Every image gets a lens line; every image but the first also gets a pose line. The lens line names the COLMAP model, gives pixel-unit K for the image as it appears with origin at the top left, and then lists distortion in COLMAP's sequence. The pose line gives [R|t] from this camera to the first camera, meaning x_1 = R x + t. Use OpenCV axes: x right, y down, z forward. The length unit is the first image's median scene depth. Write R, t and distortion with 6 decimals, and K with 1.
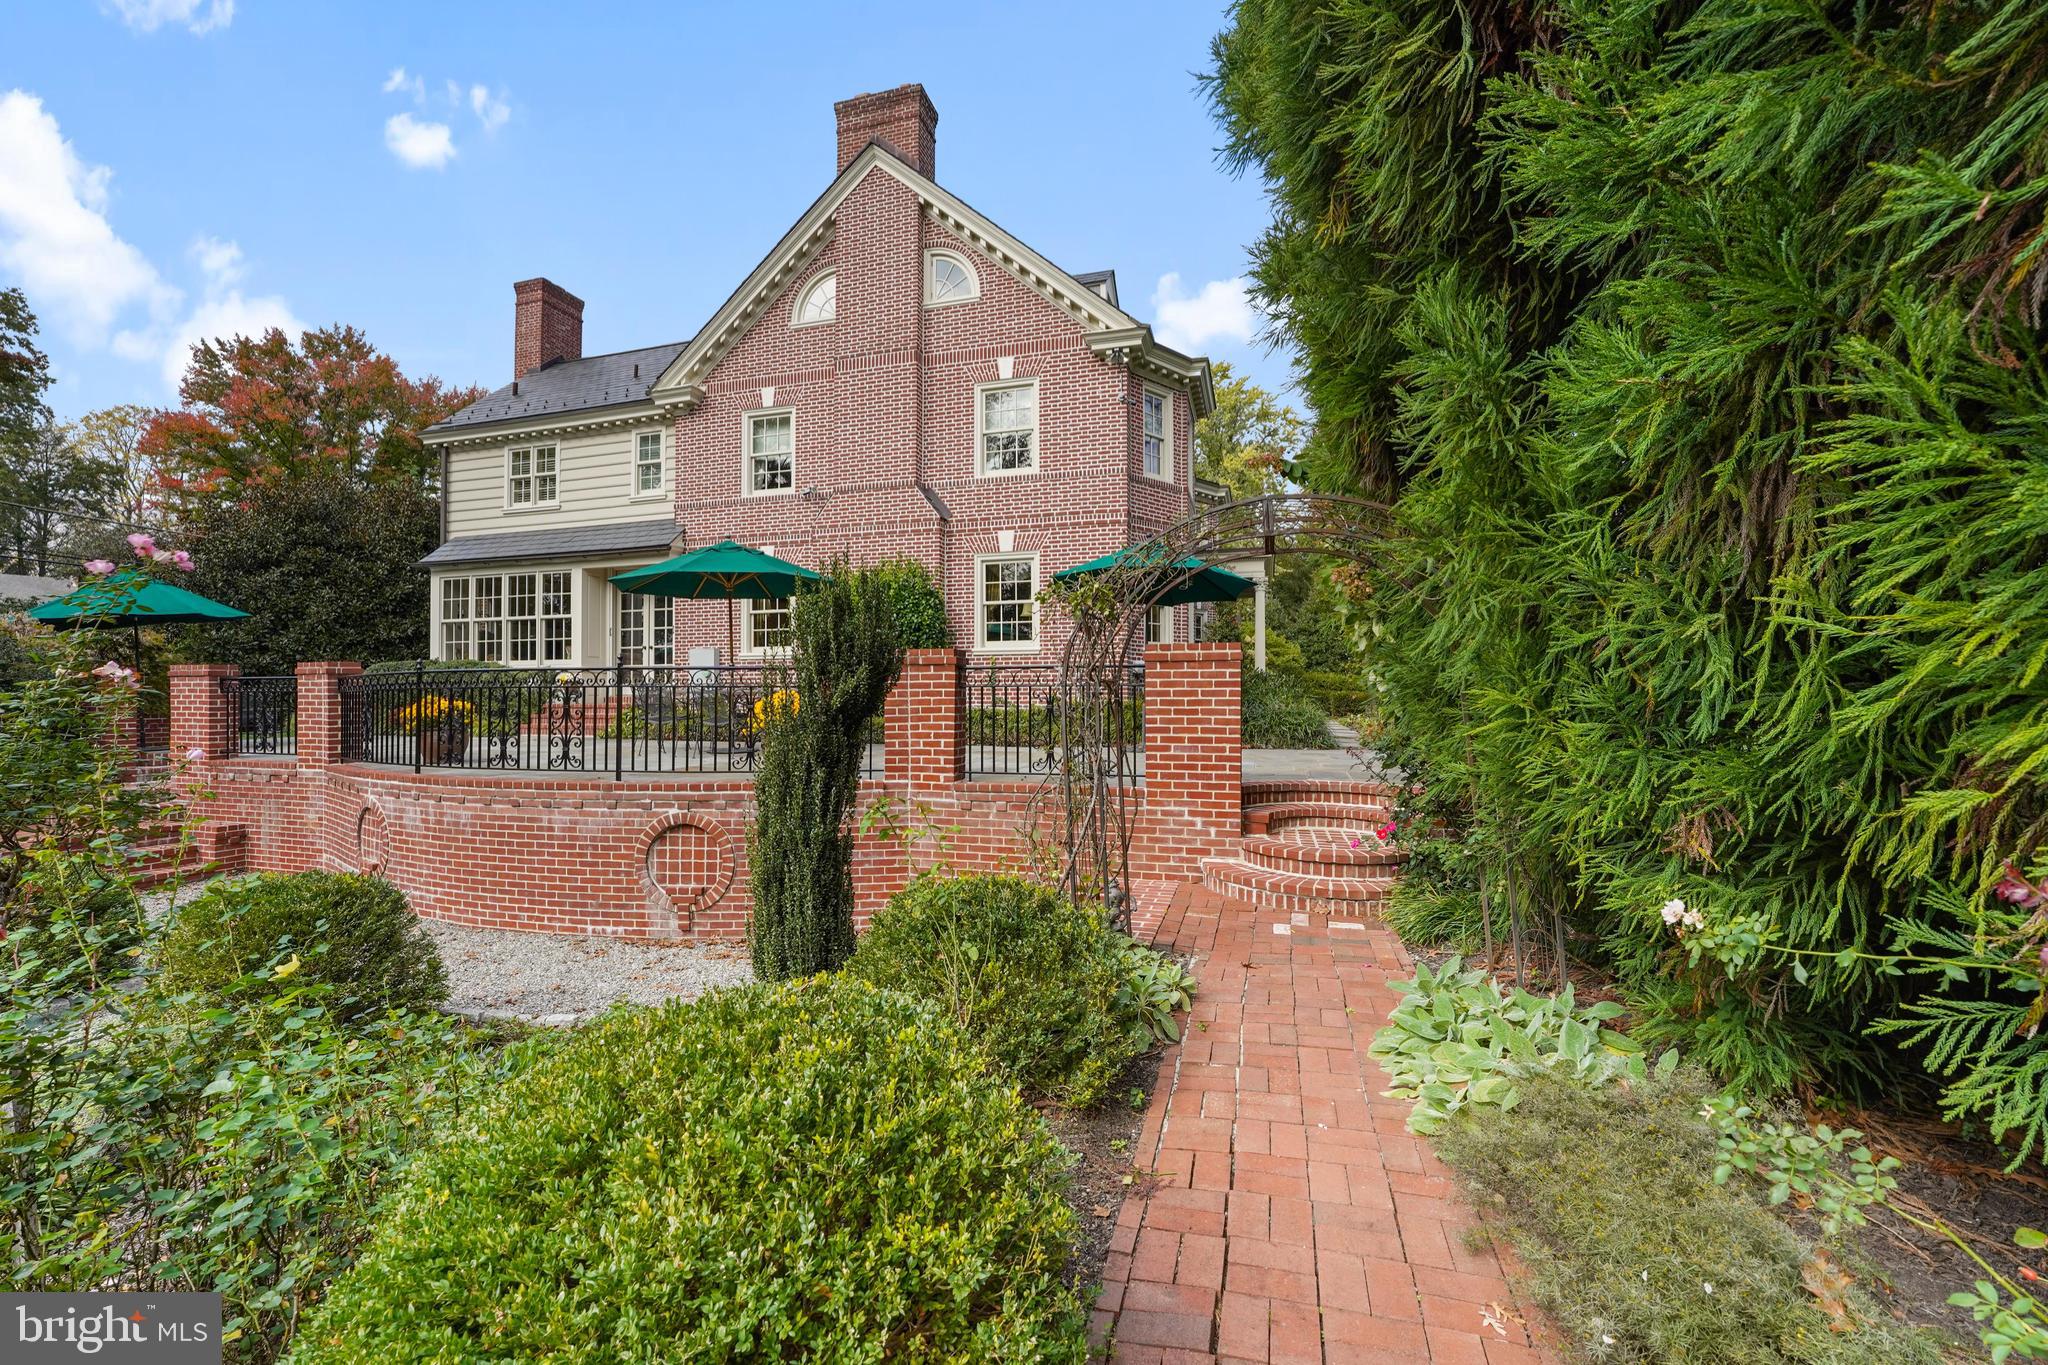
lens RADIAL K [[844.8, 0, 987.7], [0, 844.8, 672.7], [0, 0, 1]] dist [-0.019720, -0.000034]
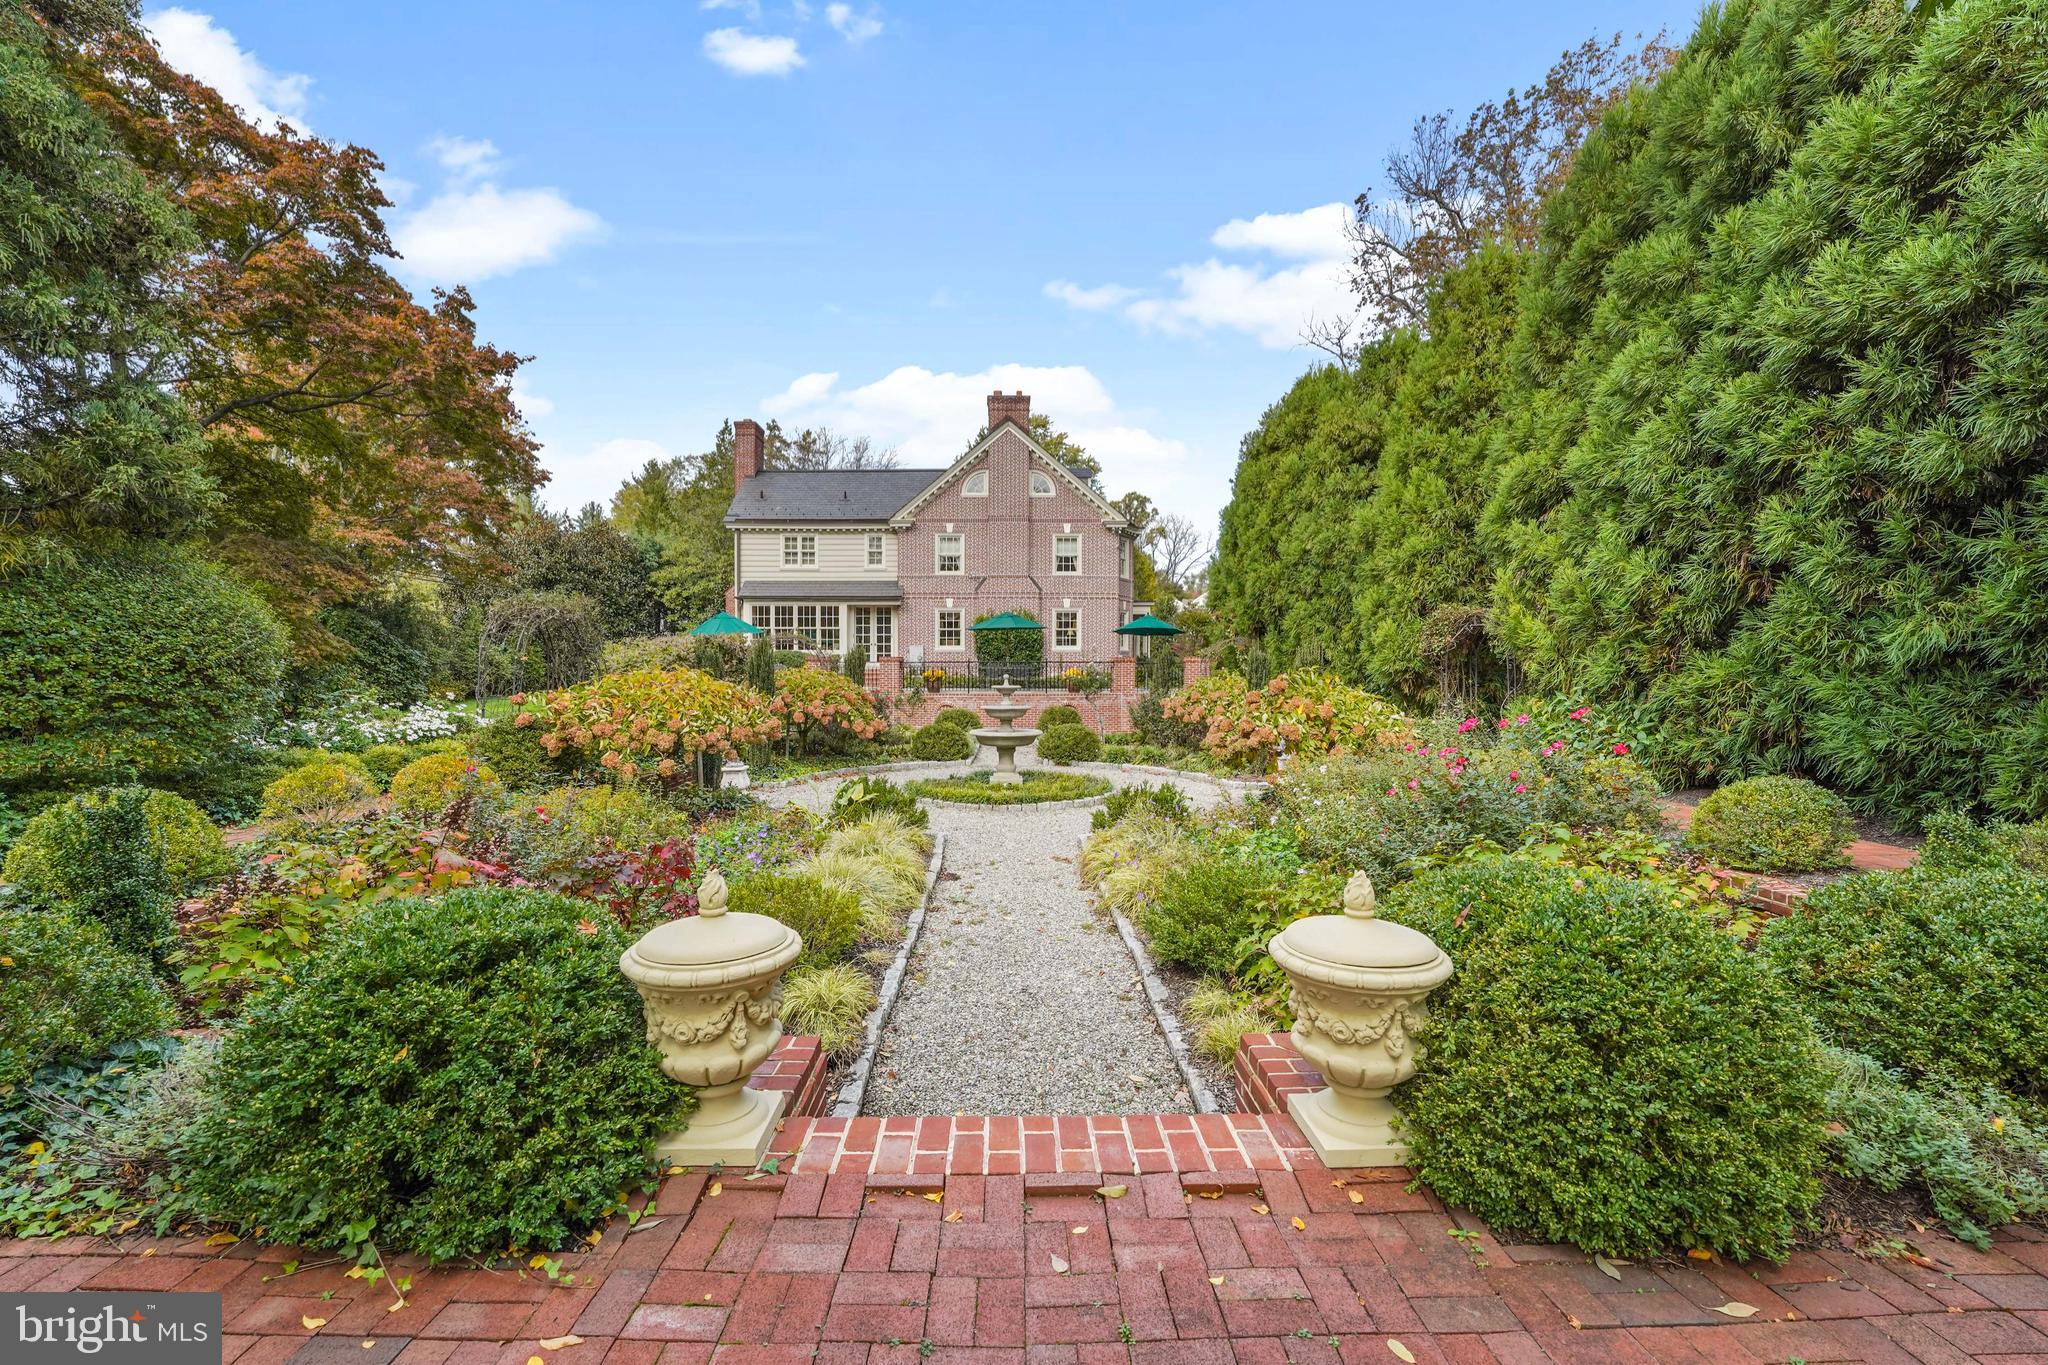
lens RADIAL K [[844.8, 0, 987.7], [0, 844.8, 672.7], [0, 0, 1]] dist [-0.019720, -0.000034]
pose [[0.949951, 0.000411, 0.312398, -0.773356], [-0.010830, 0.999441, 0.031616, -0.029110], [-0.312210, -0.033417, 0.949425, -0.979993]]
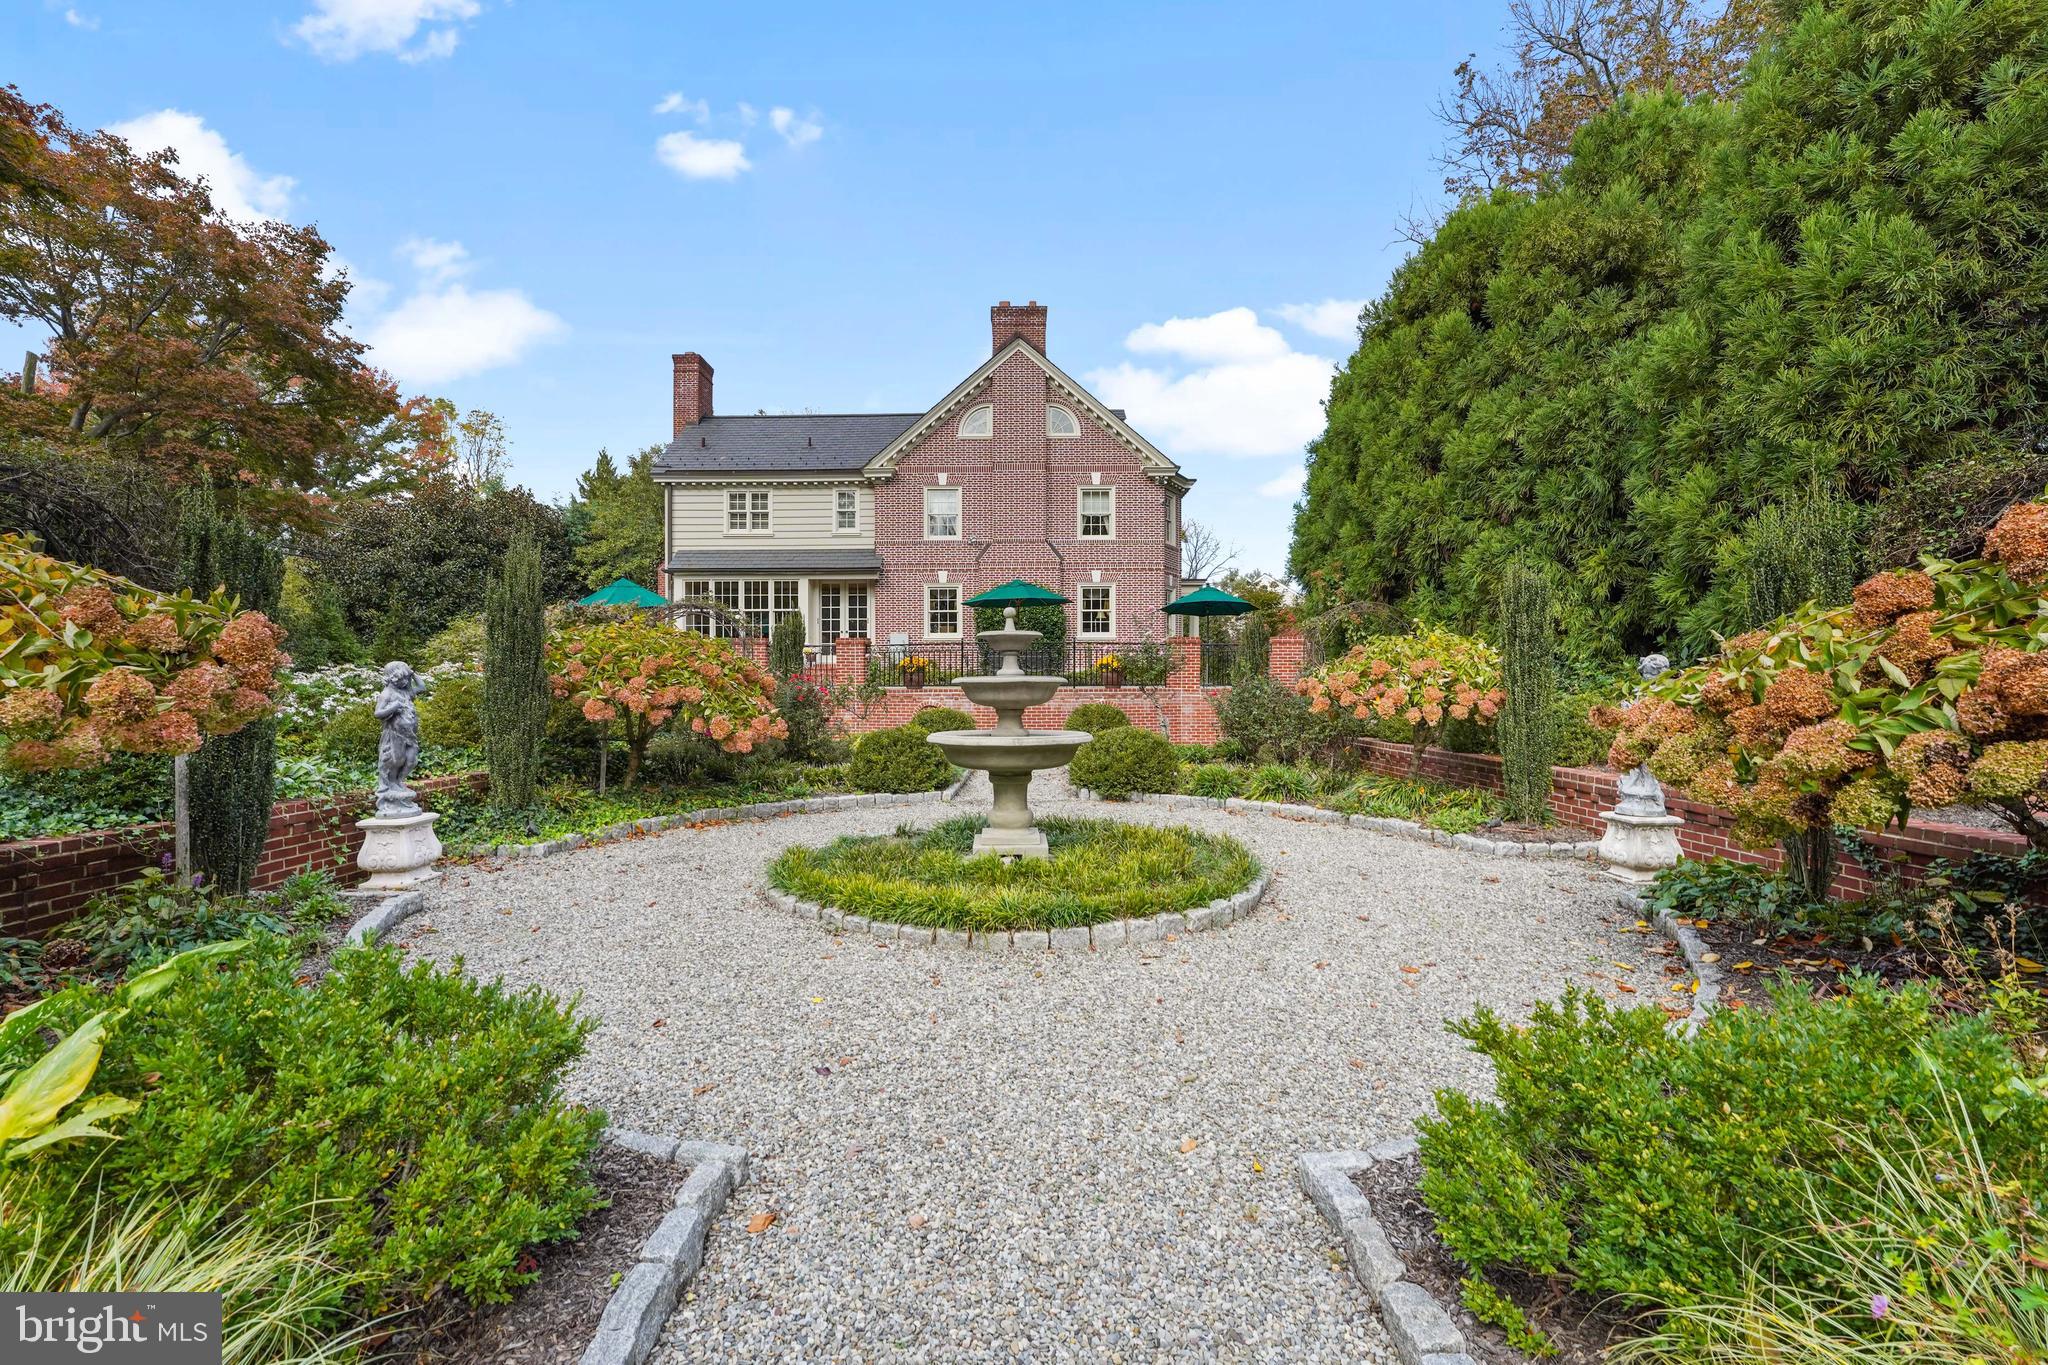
lens RADIAL K [[844.8, 0, 987.7], [0, 844.8, 672.7], [0, 0, 1]] dist [-0.019720, -0.000034]
pose [[0.954859, 0.002138, 0.297053, -0.613084], [-0.006142, 0.999902, 0.012547, 0.023363], [-0.296997, -0.013805, 0.954779, -0.541096]]
